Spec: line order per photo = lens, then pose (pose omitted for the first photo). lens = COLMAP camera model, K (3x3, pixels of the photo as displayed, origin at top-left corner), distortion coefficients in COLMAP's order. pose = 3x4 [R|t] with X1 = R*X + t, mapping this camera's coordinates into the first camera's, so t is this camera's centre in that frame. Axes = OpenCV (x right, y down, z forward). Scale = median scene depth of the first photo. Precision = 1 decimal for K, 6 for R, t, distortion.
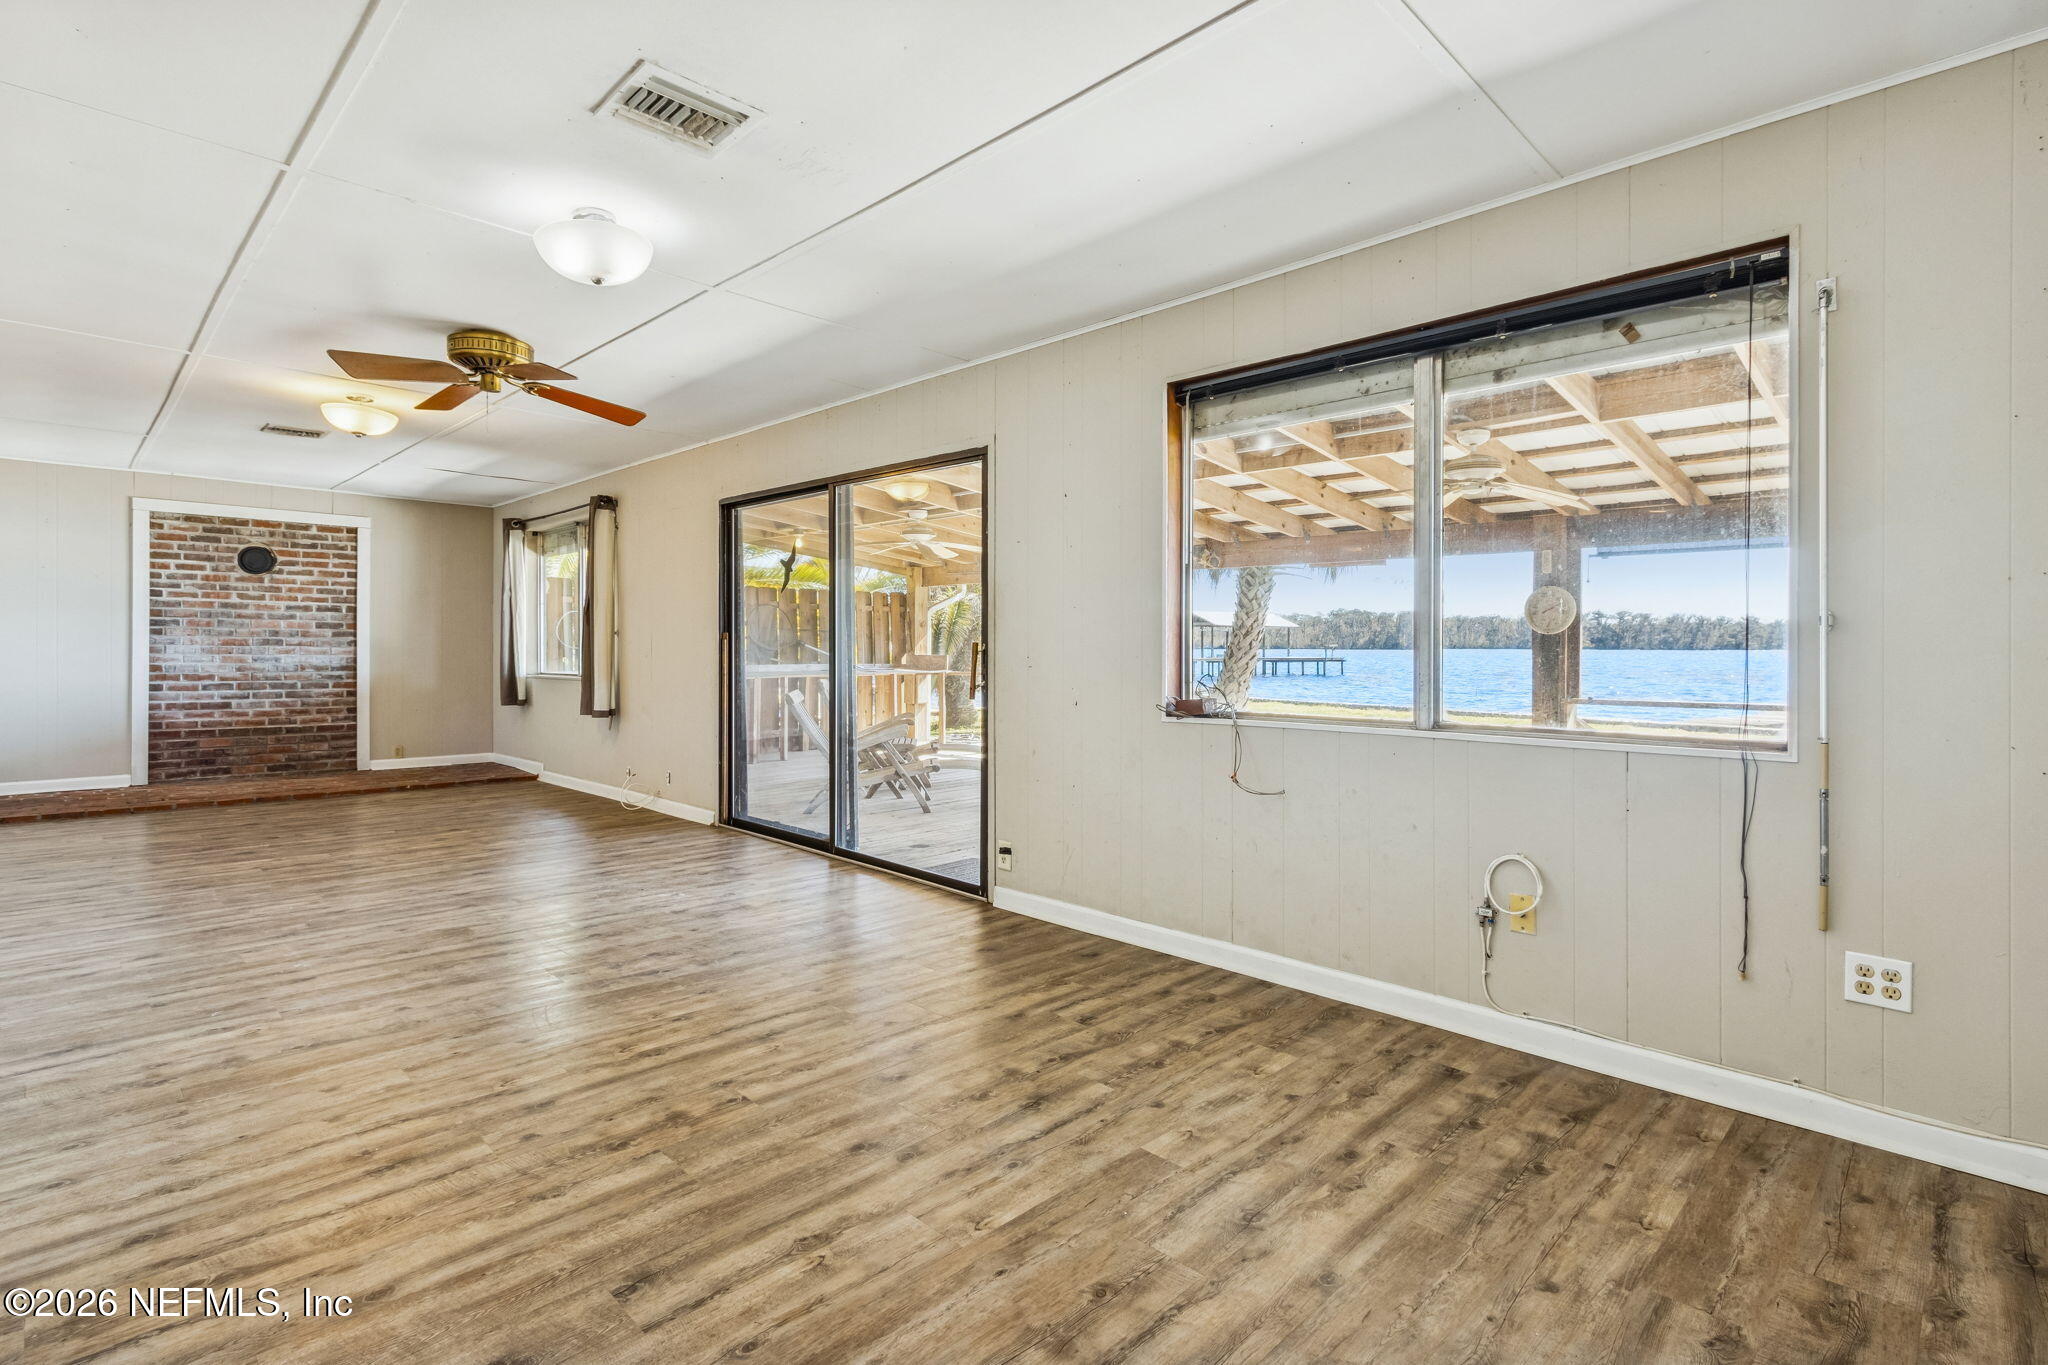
lens RADIAL K [[975.8, 0, 1040.9], [0, 975.8, 649.6], [0, 0, 1]] dist [0.009403, -0.004478]
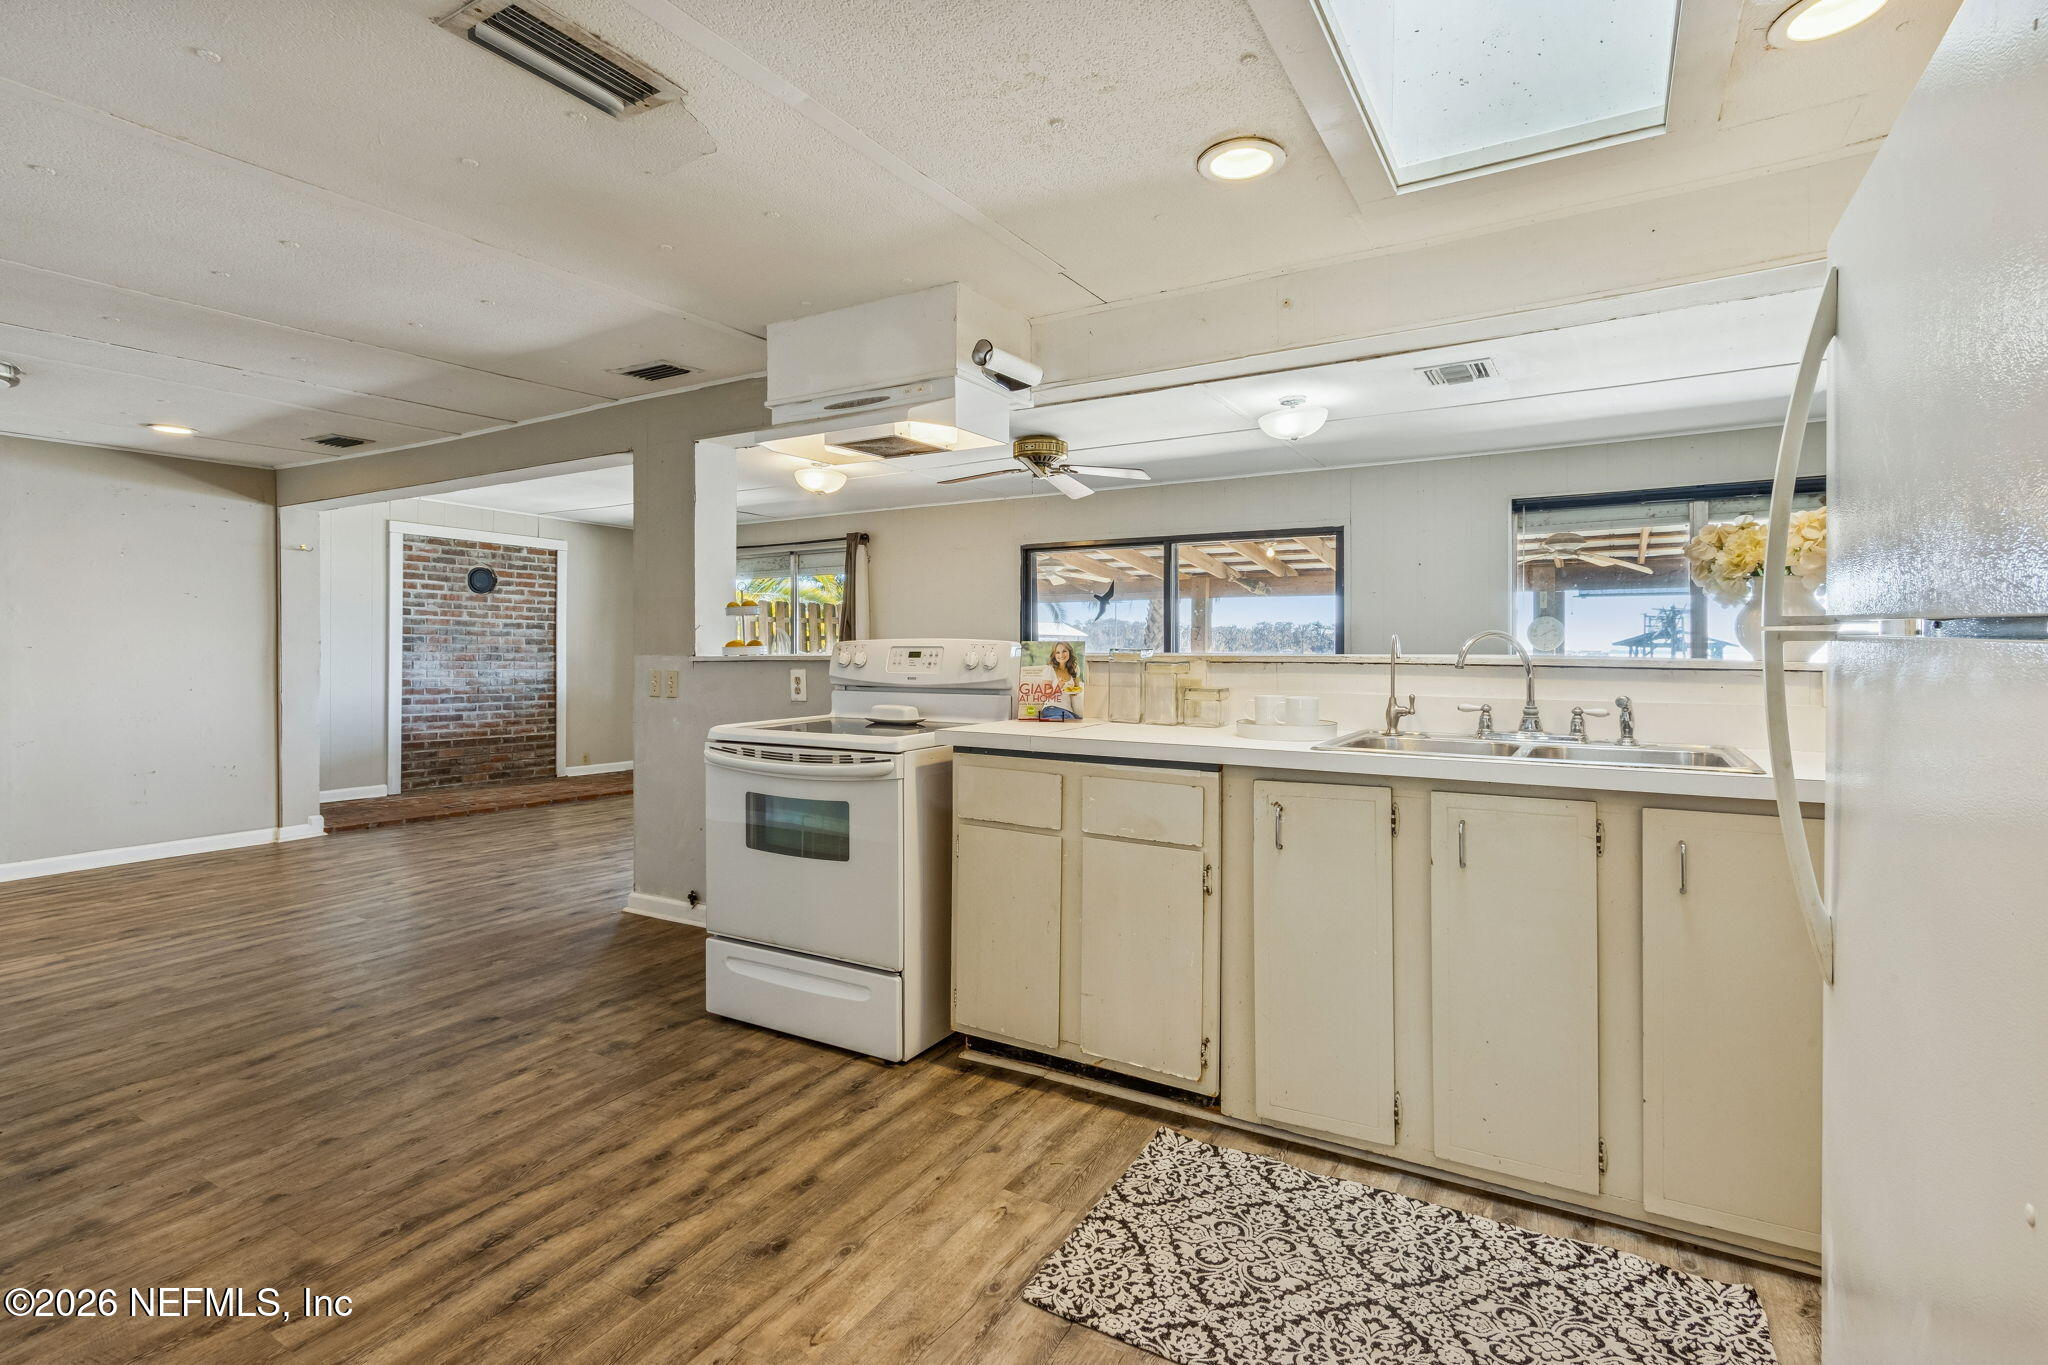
lens RADIAL K [[975.8, 0, 1042.9], [0, 975.8, 657.0], [0, 0, 1]] dist [0.009403, -0.004478]
pose [[0.970643, -0.002409, 0.240511, -0.493763], [0.002549, 0.999997, -0.000271, -0.006903], [-0.240510, 0.000876, 0.970646, -0.184573]]
